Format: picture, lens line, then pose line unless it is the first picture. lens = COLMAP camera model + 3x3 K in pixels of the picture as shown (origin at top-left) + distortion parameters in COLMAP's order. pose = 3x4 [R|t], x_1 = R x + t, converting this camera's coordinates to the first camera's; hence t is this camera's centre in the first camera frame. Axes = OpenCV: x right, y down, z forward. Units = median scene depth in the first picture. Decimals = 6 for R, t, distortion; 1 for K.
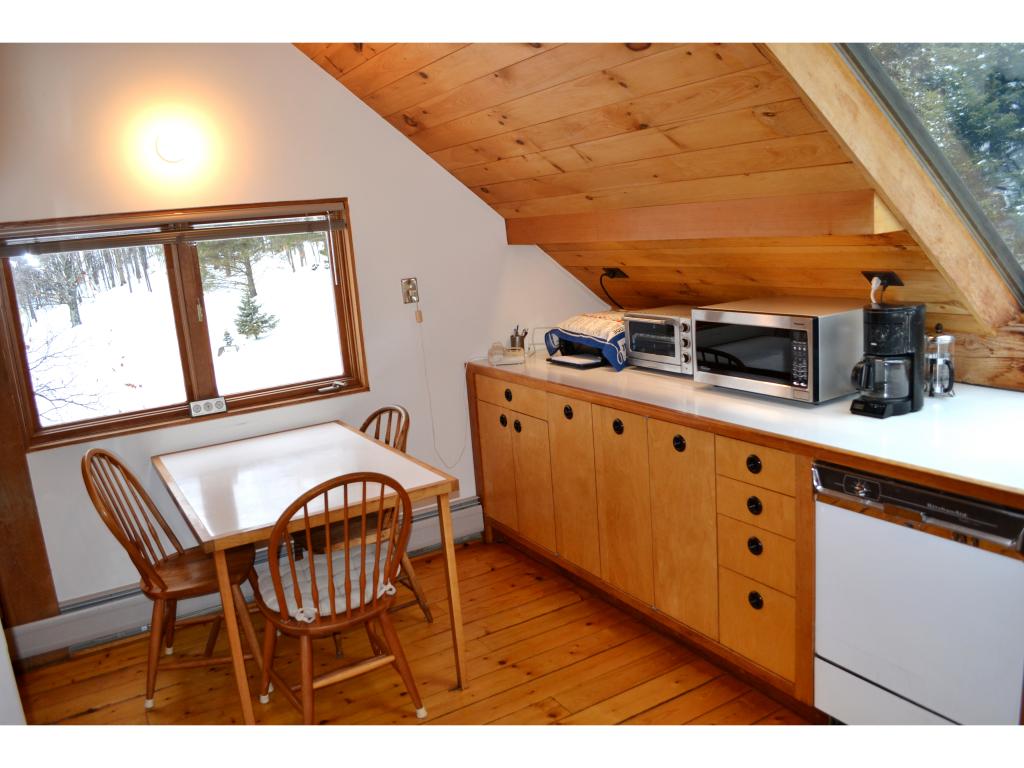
lens RADIAL K [[819.9, 0, 507.5], [0, 819.9, 384.2], [0, 0, 1]] dist [-0.081634, 0.011051]
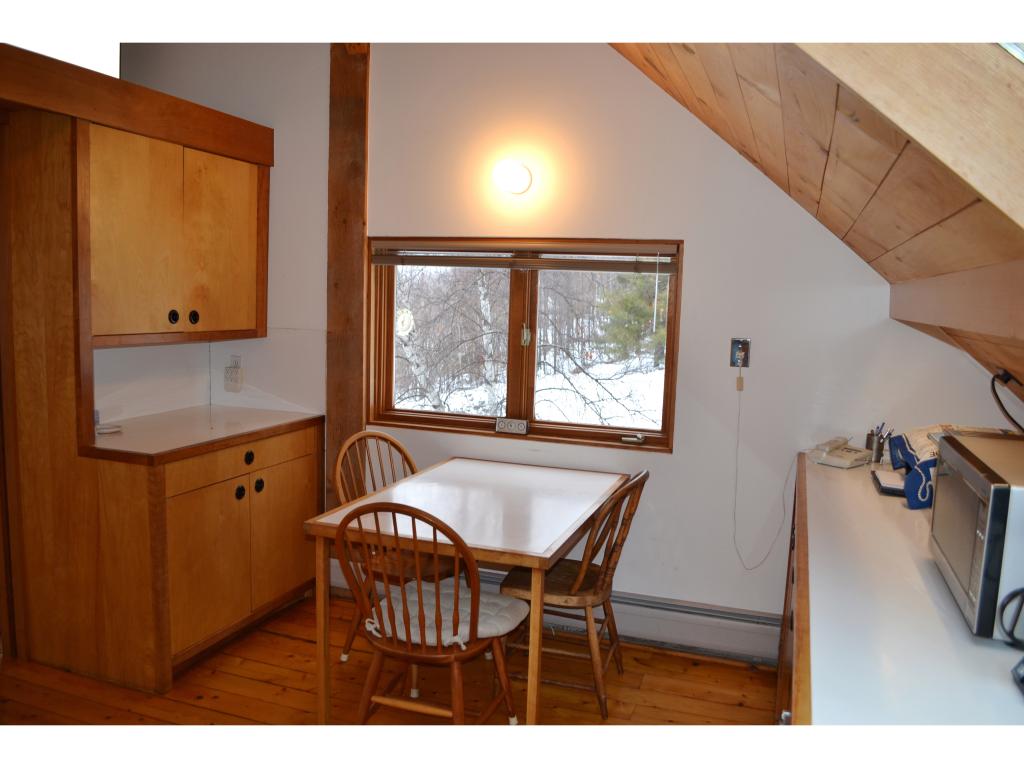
lens RADIAL K [[819.9, 0, 512.1], [0, 819.9, 389.8], [0, 0, 1]] dist [-0.081634, 0.011051]
pose [[0.646341, 0.193790, -0.738030, 0.429532], [-0.230586, 0.971598, 0.053181, -0.078407], [0.727374, 0.135806, 0.672669, 0.299157]]
